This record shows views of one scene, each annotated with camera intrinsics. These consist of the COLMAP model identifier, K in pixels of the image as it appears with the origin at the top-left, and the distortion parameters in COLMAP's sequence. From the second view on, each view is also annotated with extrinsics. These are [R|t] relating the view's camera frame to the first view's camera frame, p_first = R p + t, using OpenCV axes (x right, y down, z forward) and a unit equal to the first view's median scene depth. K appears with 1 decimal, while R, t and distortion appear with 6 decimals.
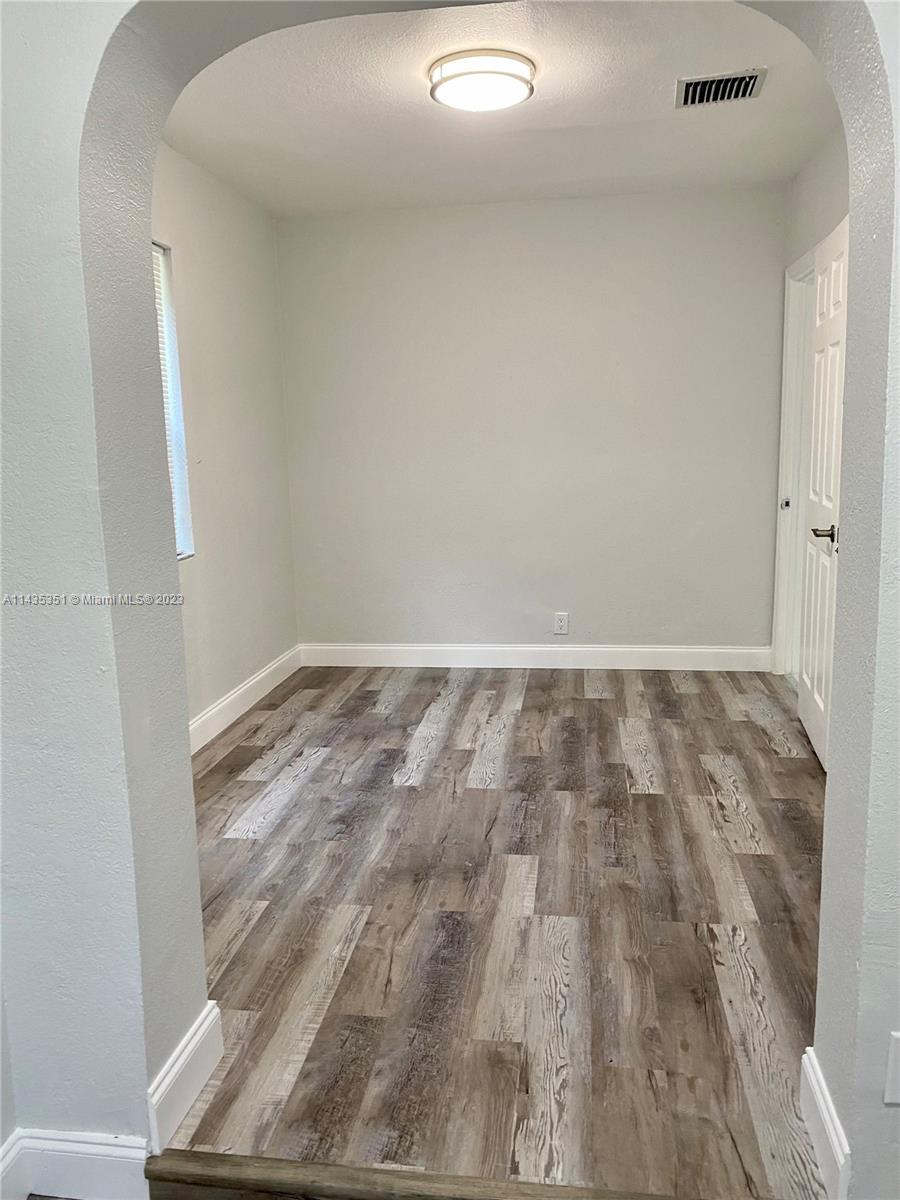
lens RADIAL K [[921.1, 0, 450.0], [0, 921.1, 600.0], [0, 0, 1]] dist [0.058072, -0.095556]
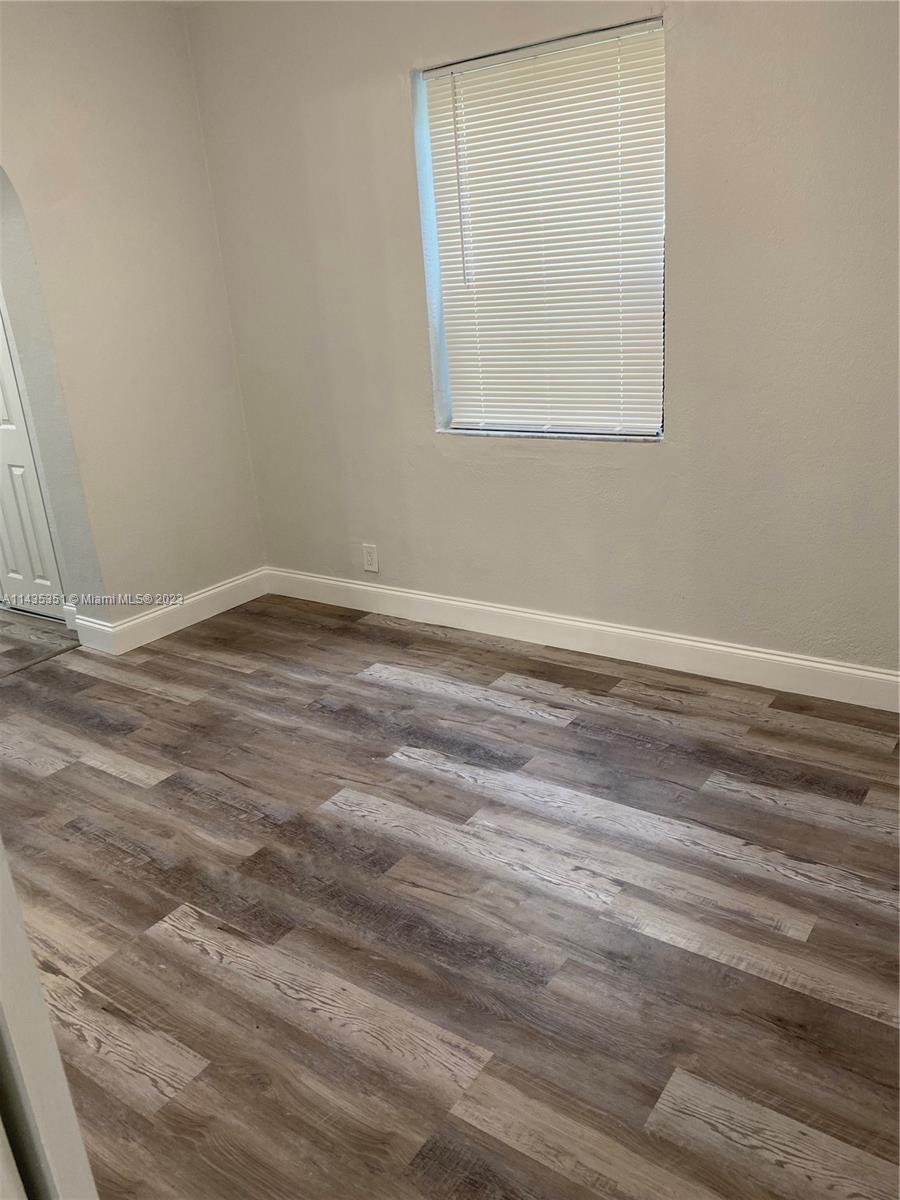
lens RADIAL K [[921.1, 0, 450.0], [0, 921.1, 600.0], [0, 0, 1]] dist [0.058072, -0.095556]
pose [[-0.456076, 0.360821, -0.813513, 0.563450], [-0.067108, 0.897574, 0.435727, -0.294353], [0.887407, 0.253318, -0.385148, 1.339350]]
